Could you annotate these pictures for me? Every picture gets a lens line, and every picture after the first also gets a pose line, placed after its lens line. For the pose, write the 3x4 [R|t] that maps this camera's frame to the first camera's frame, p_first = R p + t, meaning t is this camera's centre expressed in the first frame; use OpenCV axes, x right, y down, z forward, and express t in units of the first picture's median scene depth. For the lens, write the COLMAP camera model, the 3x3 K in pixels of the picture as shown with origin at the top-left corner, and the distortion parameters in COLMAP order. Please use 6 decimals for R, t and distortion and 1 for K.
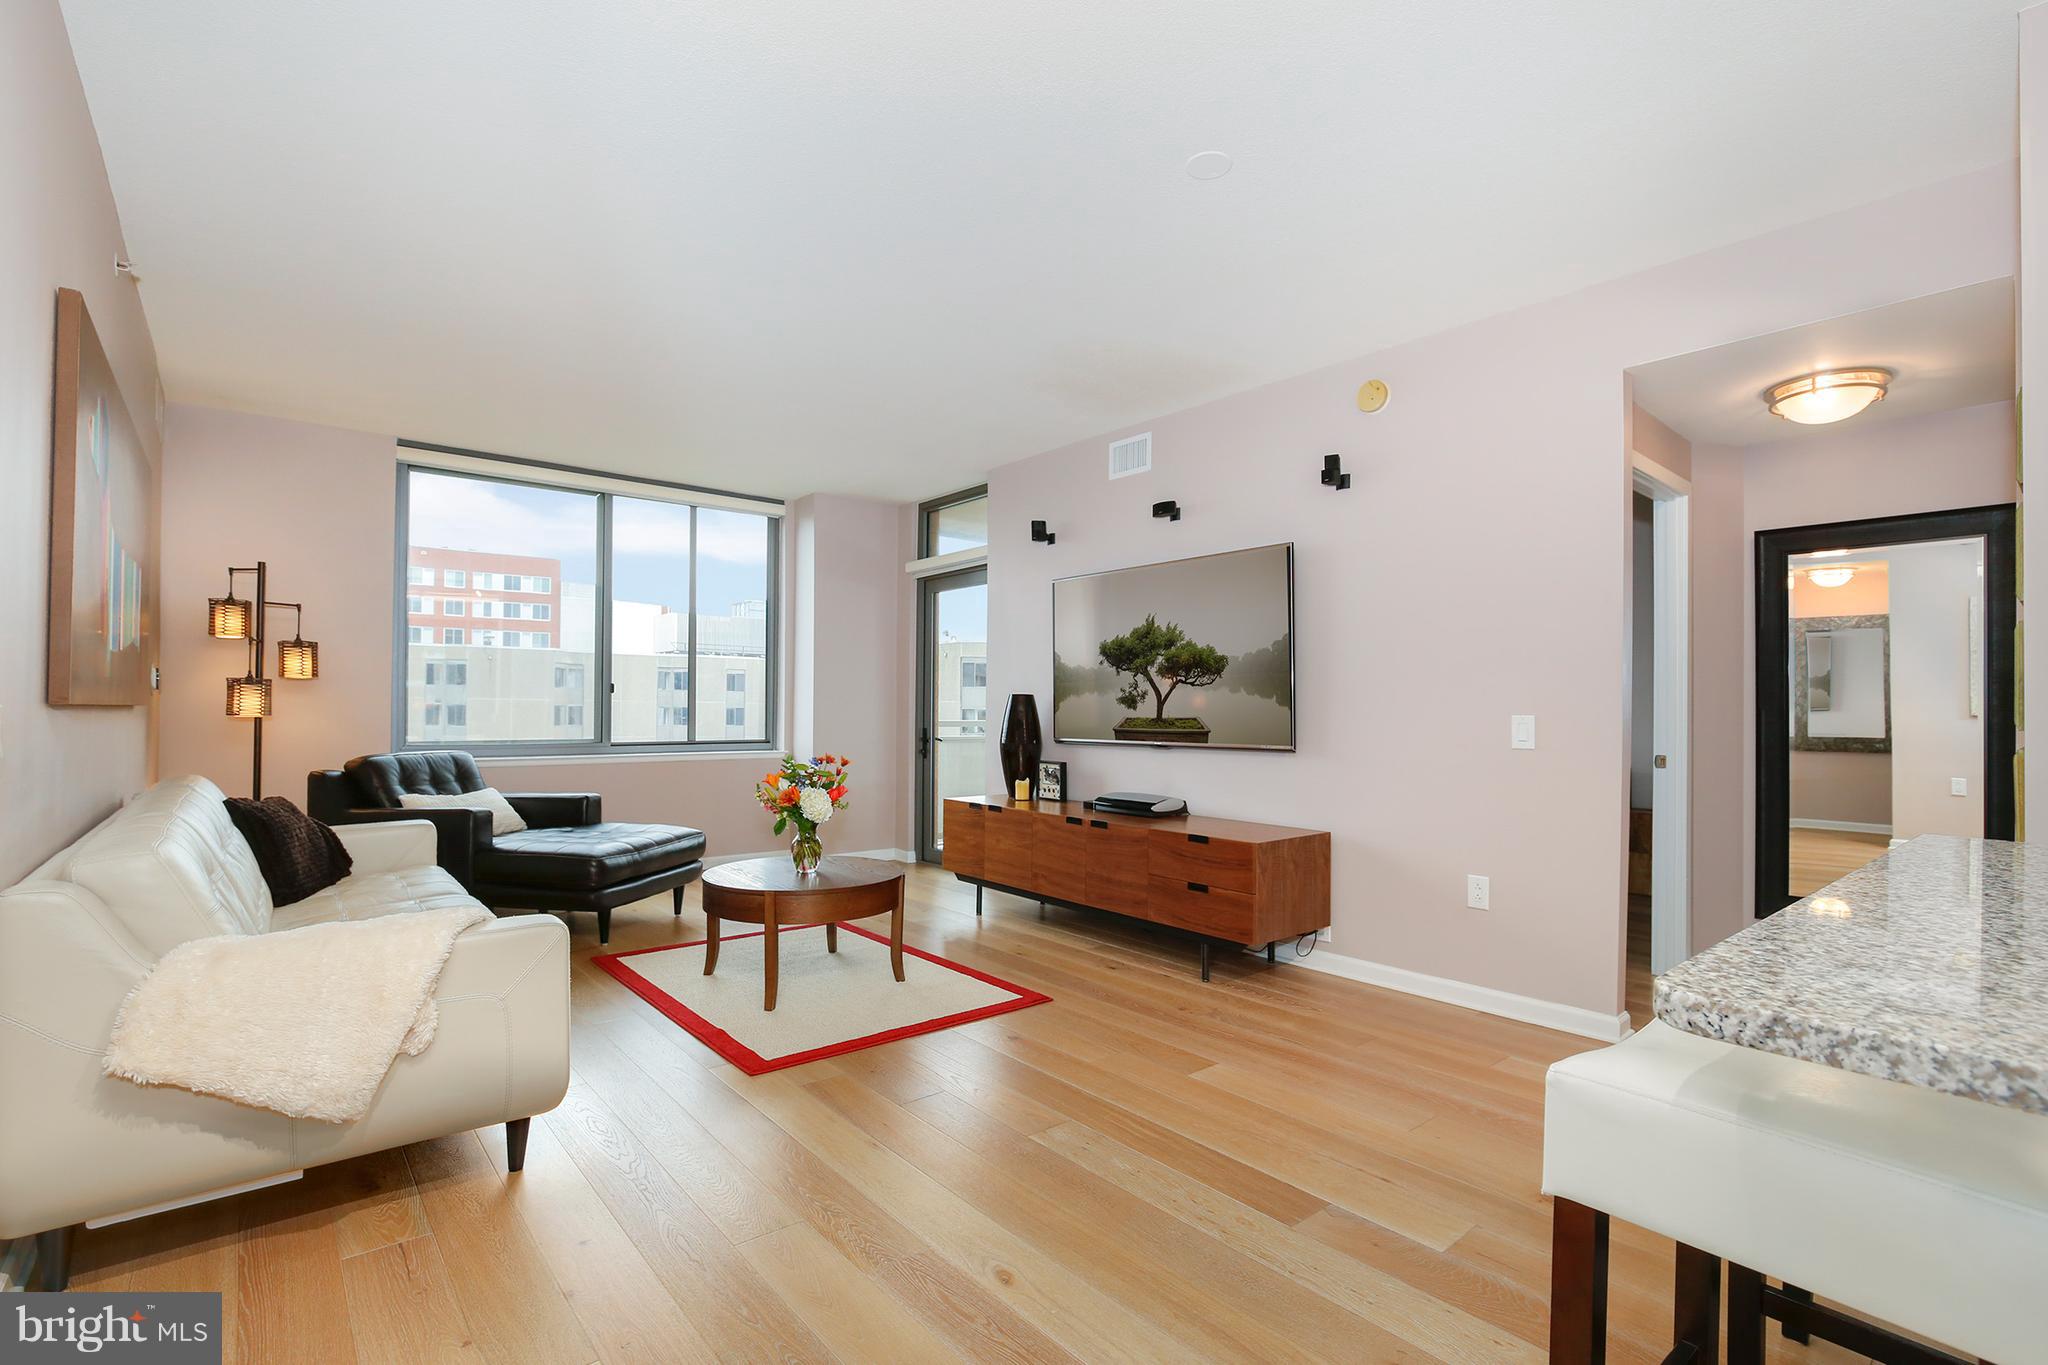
lens RADIAL K [[942.7, 0, 1016.6], [0, 942.7, 701.0], [0, 0, 1]] dist [-0.014335, 0.000717]
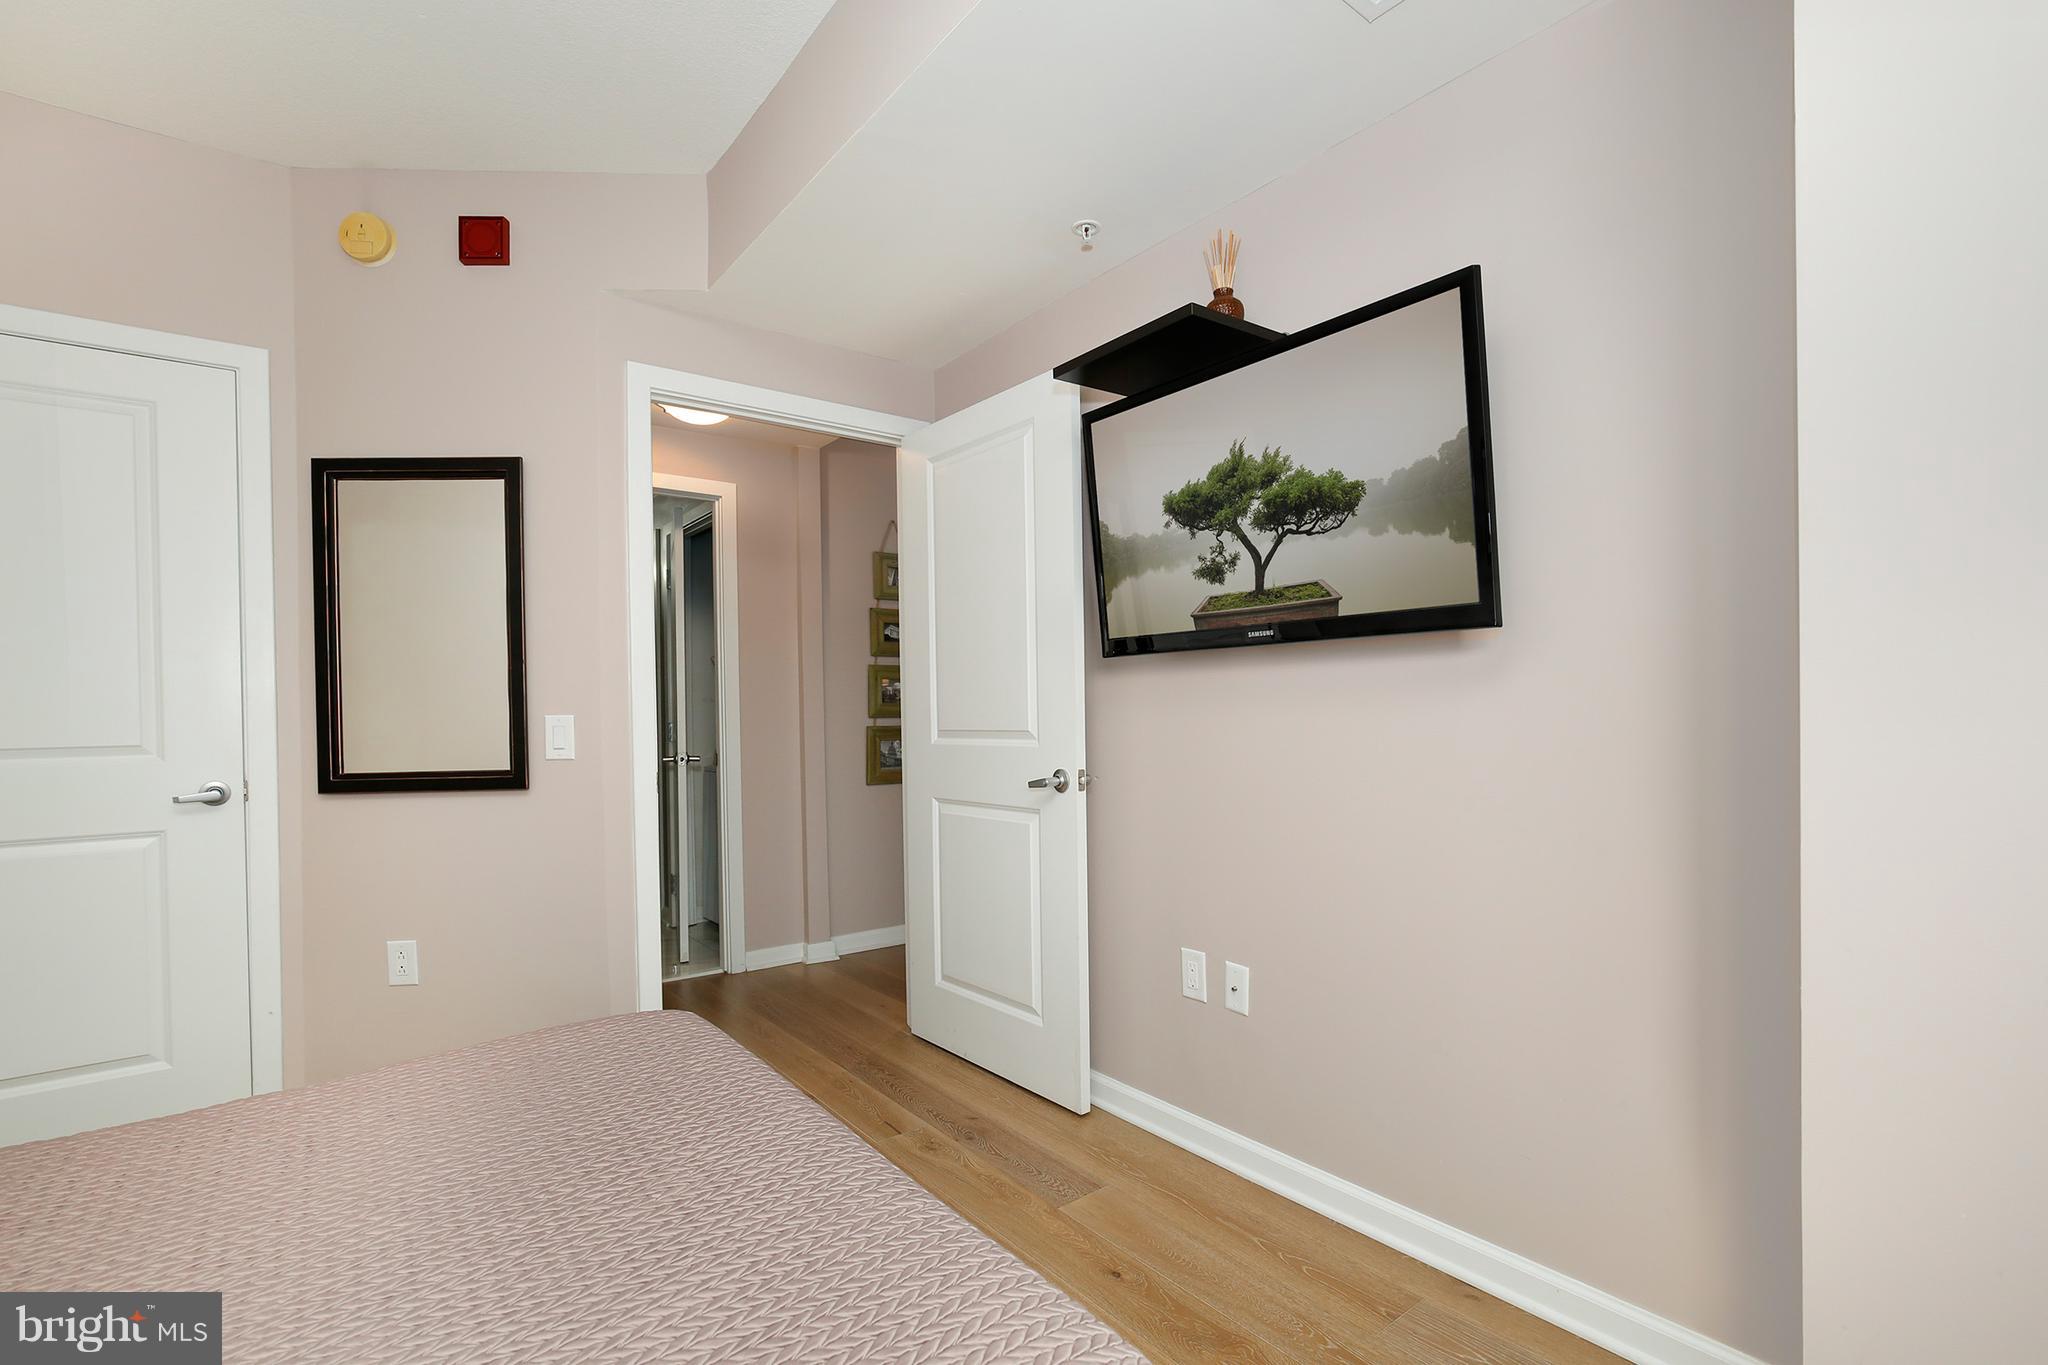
lens RADIAL K [[955.7, 0, 1020.4], [0, 955.7, 701.4], [0, 0, 1]] dist [-0.018320, 0.000513]
pose [[0.996444, -0.073351, -0.041459, 0.000274], [0.075334, 0.995979, 0.048491, 0.050848], [0.037735, -0.051442, 0.997963, 0.289369]]
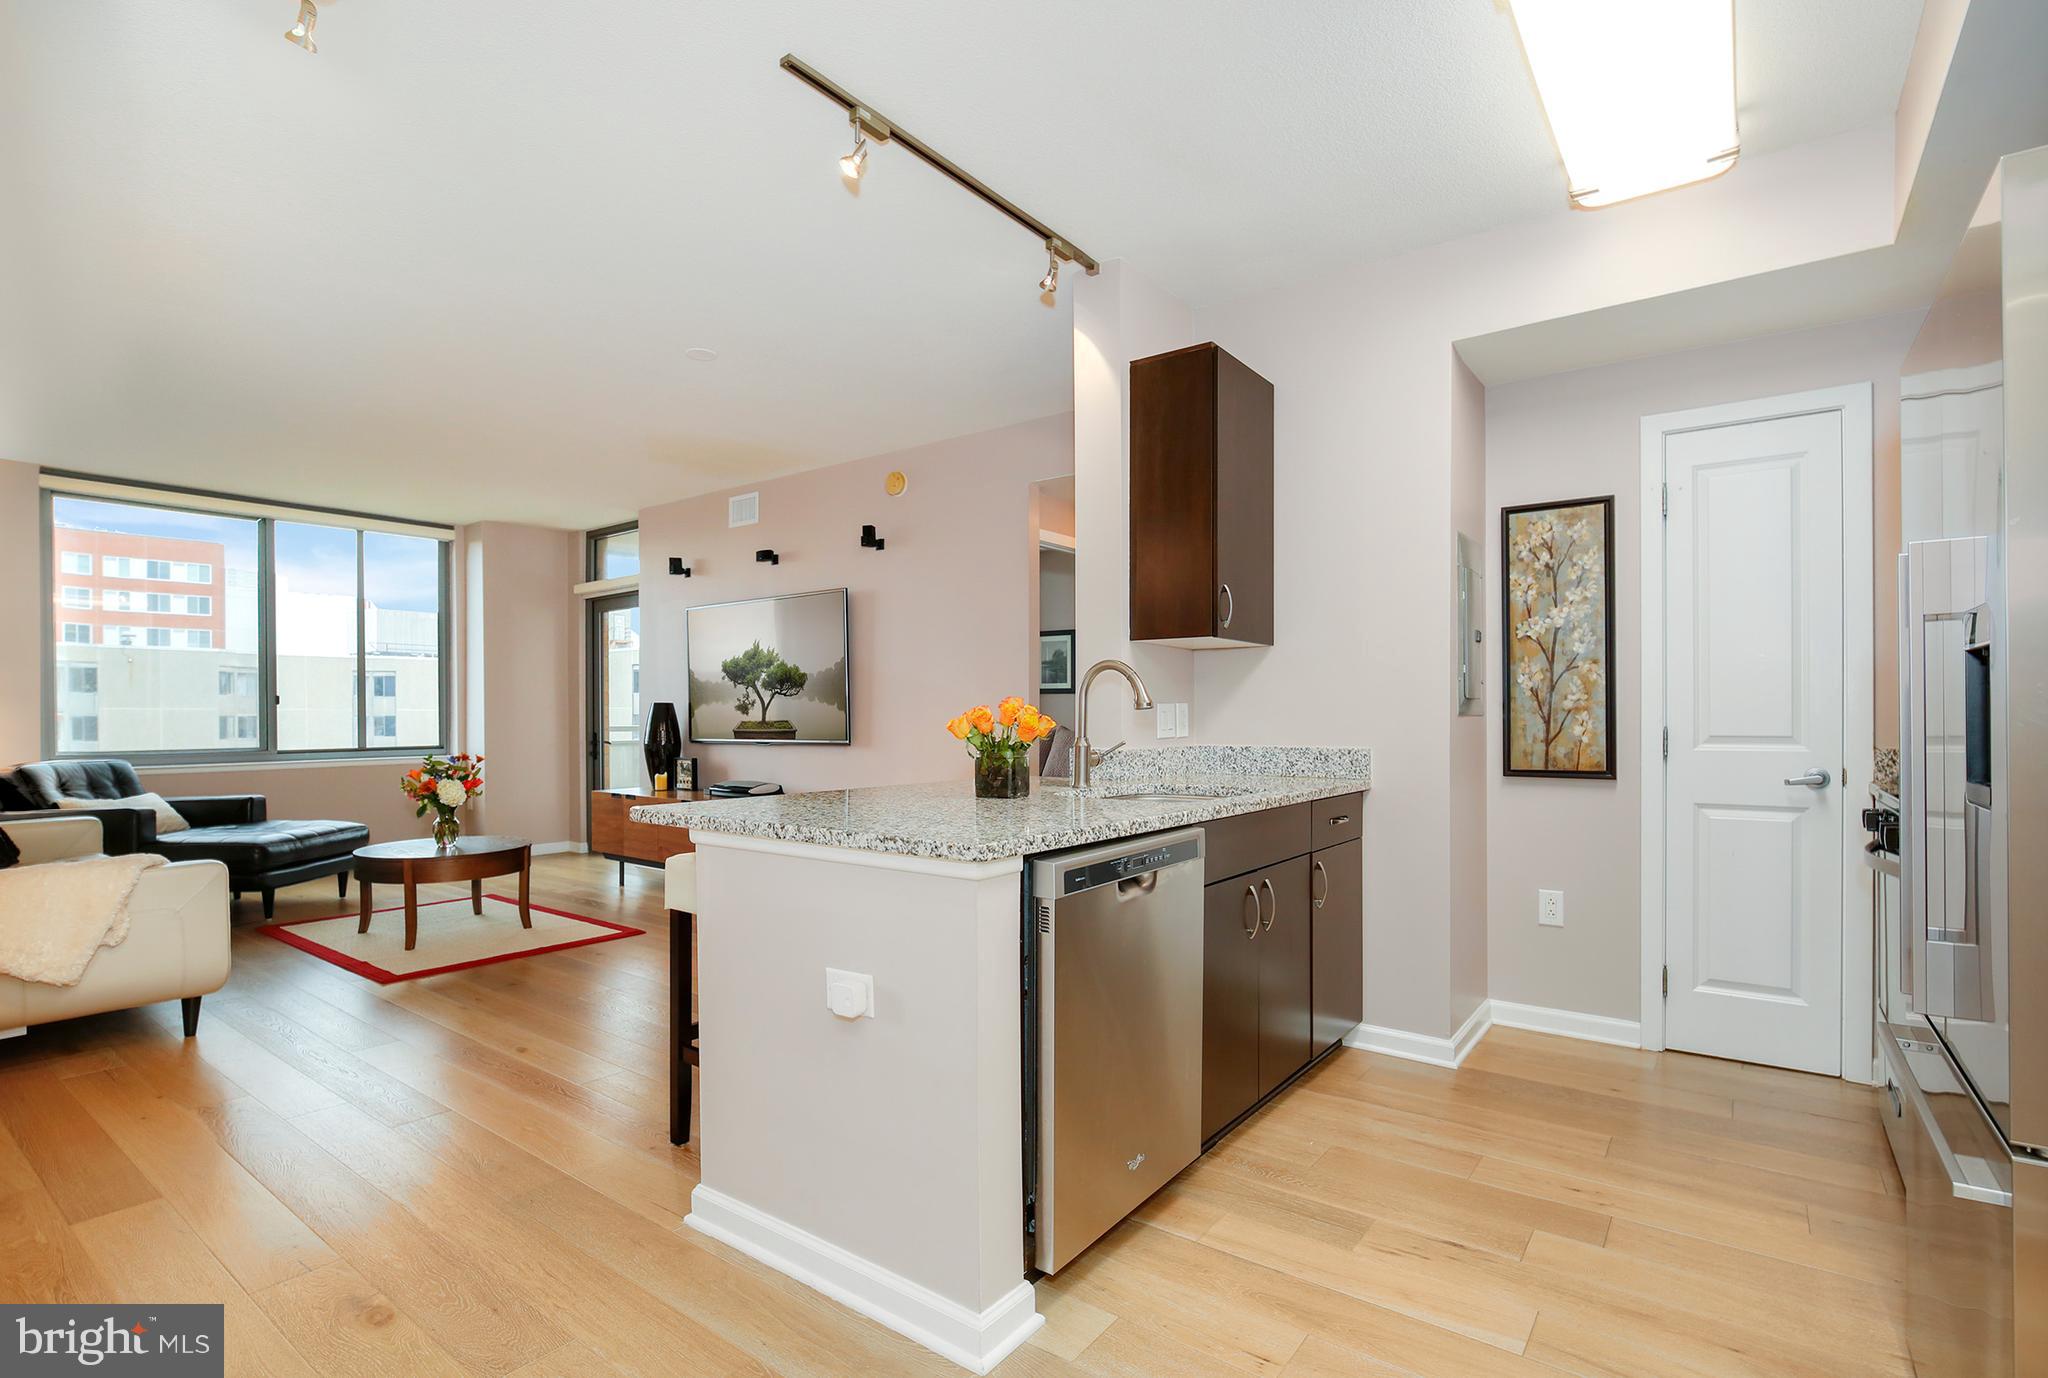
lens RADIAL K [[979.2, 0, 1018.0], [0, 979.2, 722.4], [0, 0, 1]] dist [-0.018145, 0.000638]
pose [[0.972953, -0.011370, 0.230724, 0.177978], [0.007311, 0.999803, 0.018437, -0.002544], [-0.230888, -0.016251, 0.972845, -0.353419]]
